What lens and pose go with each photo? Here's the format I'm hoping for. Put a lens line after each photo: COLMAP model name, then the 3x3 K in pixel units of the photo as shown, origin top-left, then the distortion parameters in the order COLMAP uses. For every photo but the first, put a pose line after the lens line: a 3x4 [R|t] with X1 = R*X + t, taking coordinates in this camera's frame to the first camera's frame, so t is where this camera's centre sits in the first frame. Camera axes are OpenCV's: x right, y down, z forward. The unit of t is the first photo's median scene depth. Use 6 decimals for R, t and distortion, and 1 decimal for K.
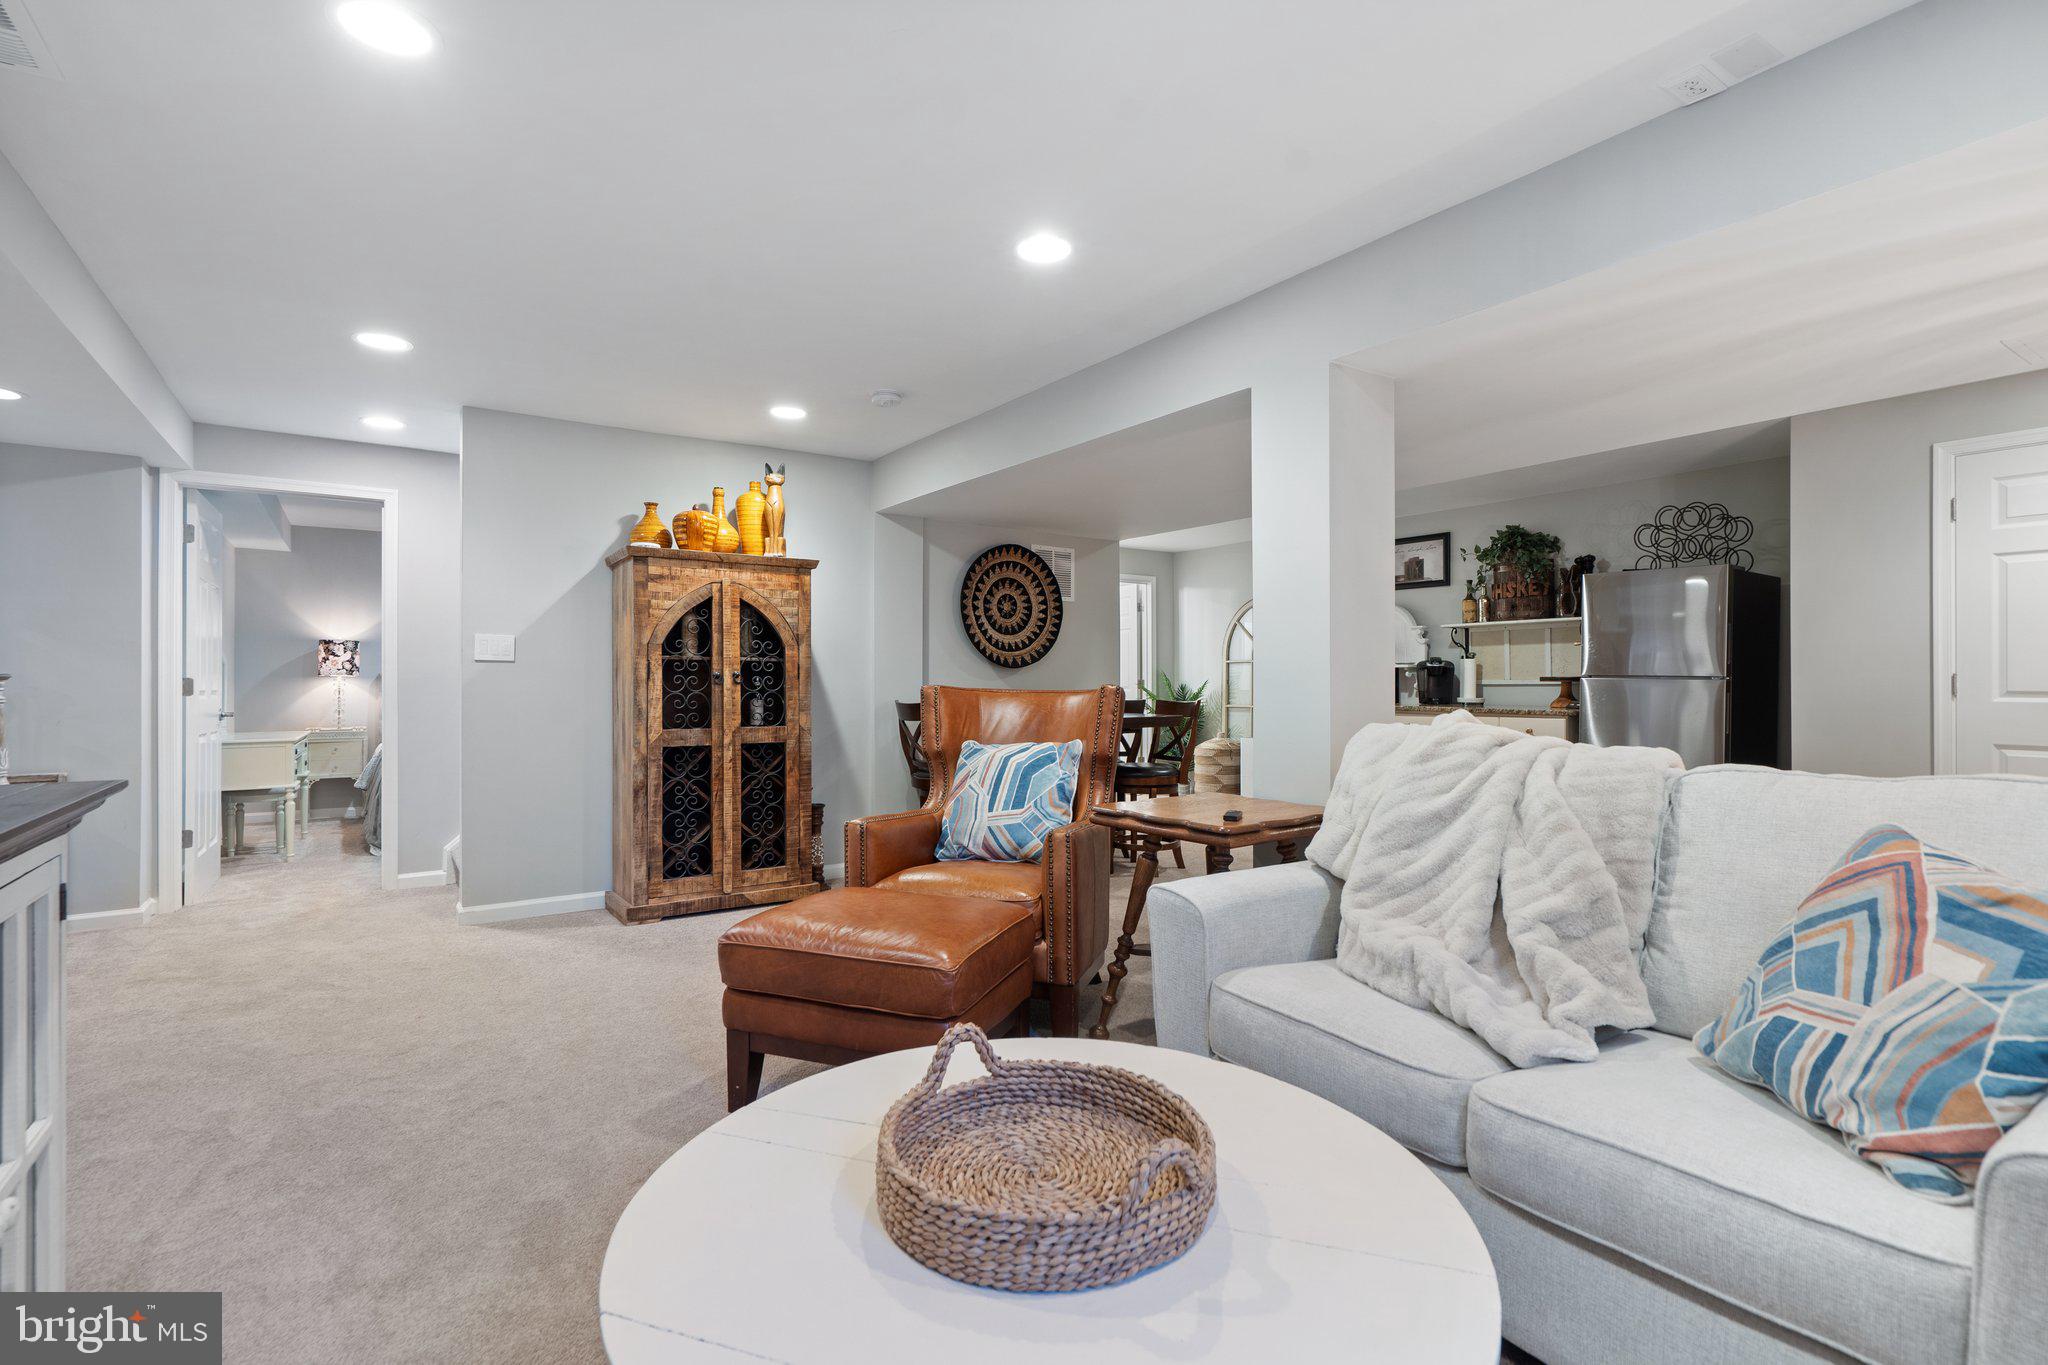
lens RADIAL K [[953.6, 0, 1015.2], [0, 953.6, 680.1], [0, 0, 1]] dist [-0.003175, 0.000456]
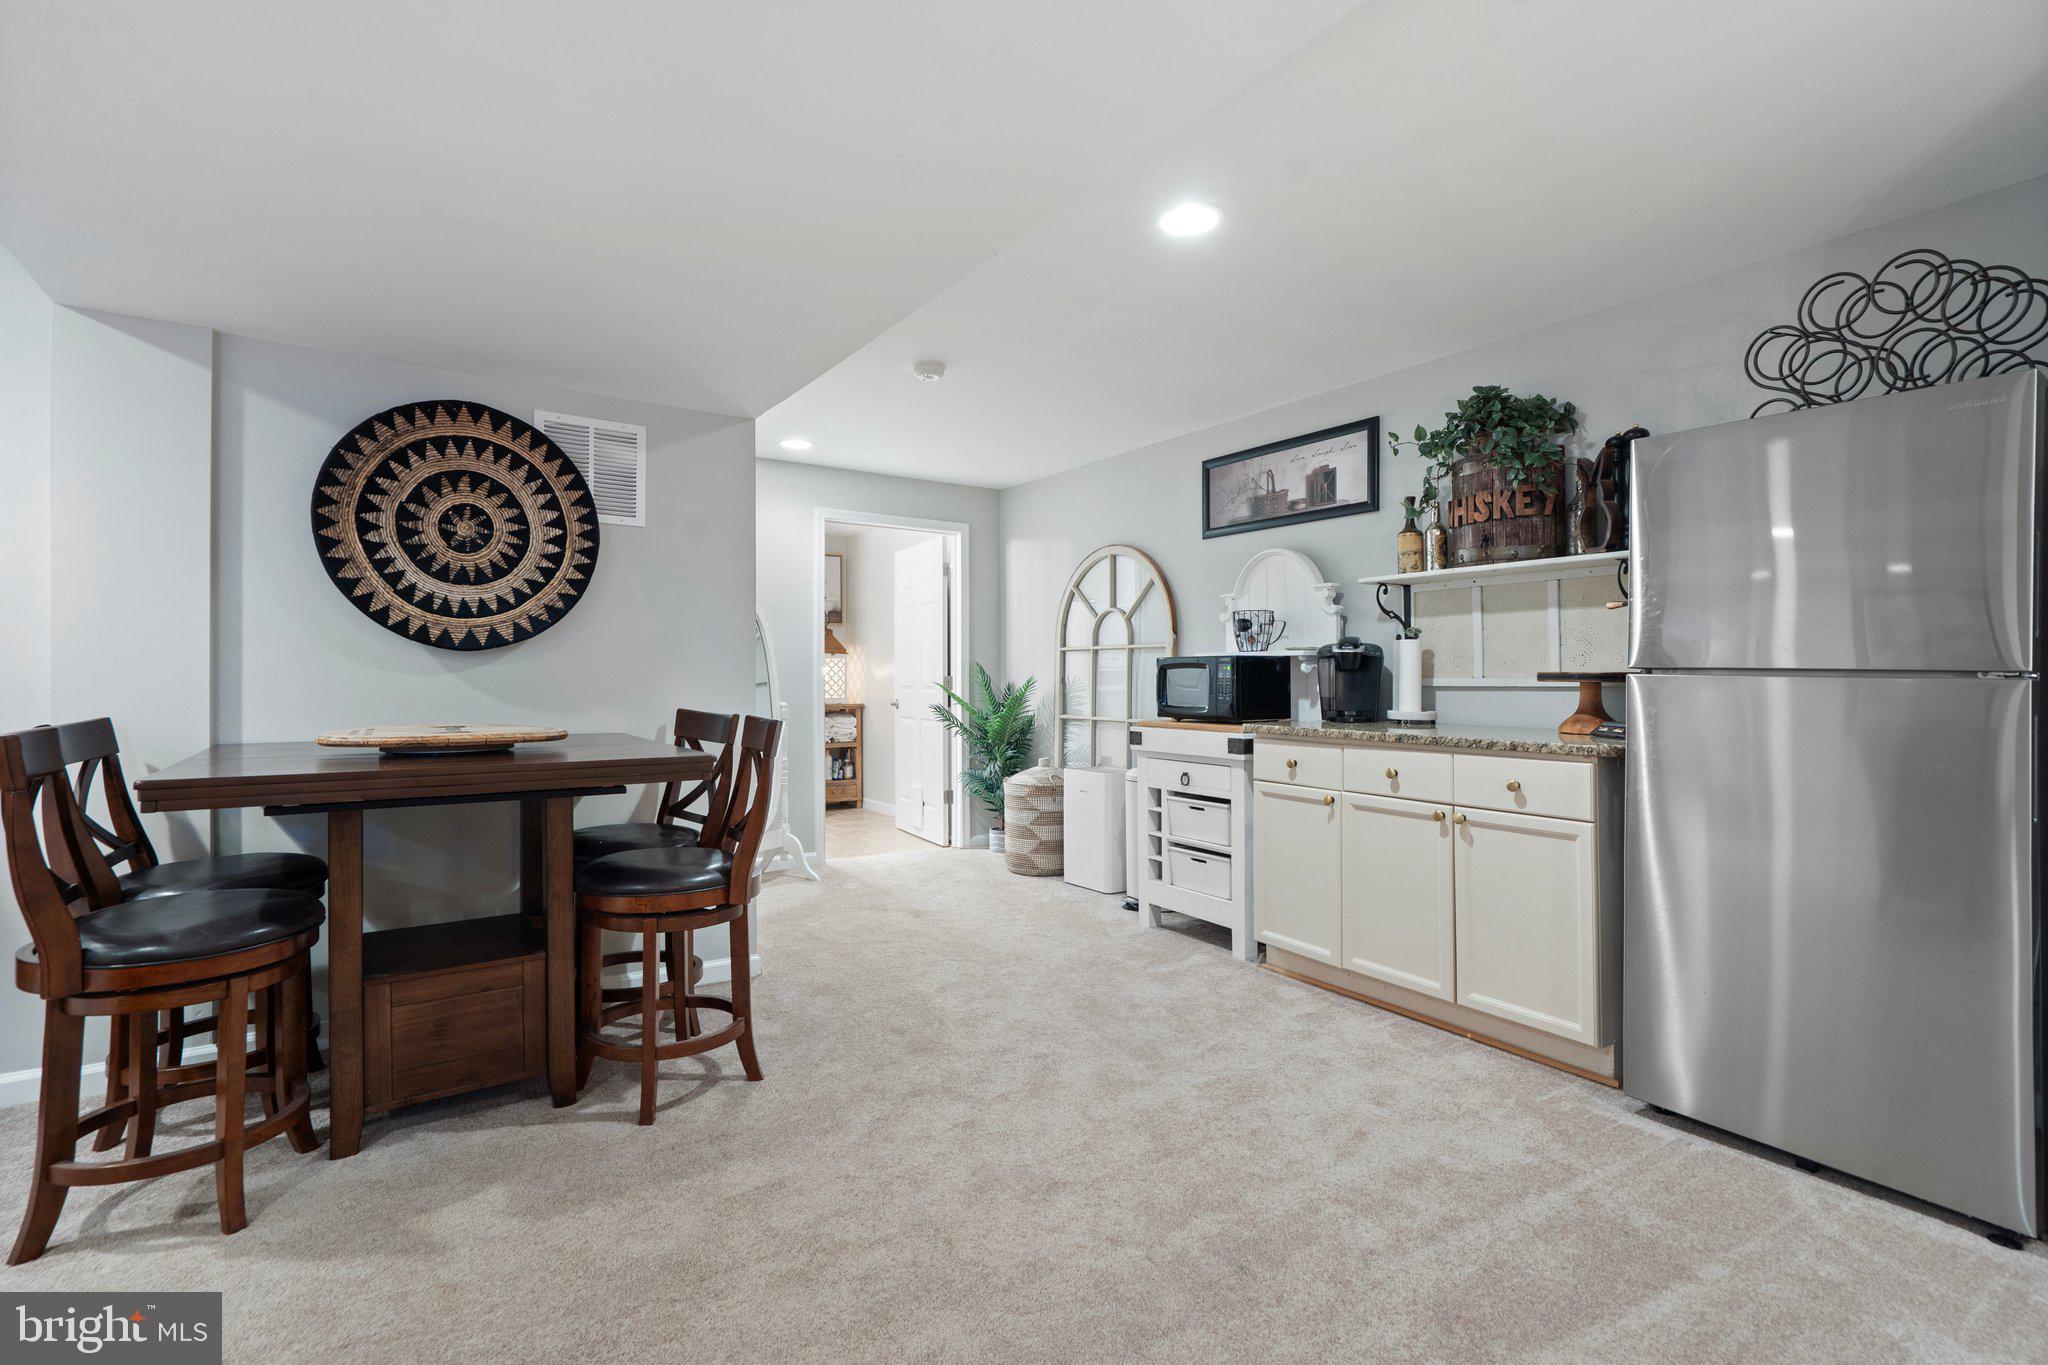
lens RADIAL K [[926.5, 0, 1017.6], [0, 926.5, 672.4], [0, 0, 1]] dist [-0.012840, -0.000012]
pose [[0.999890, 0.003265, -0.014473, 0.278649], [-0.003340, 0.999981, -0.005187, 0.000095], [0.014456, 0.005235, 0.999882, 0.500557]]
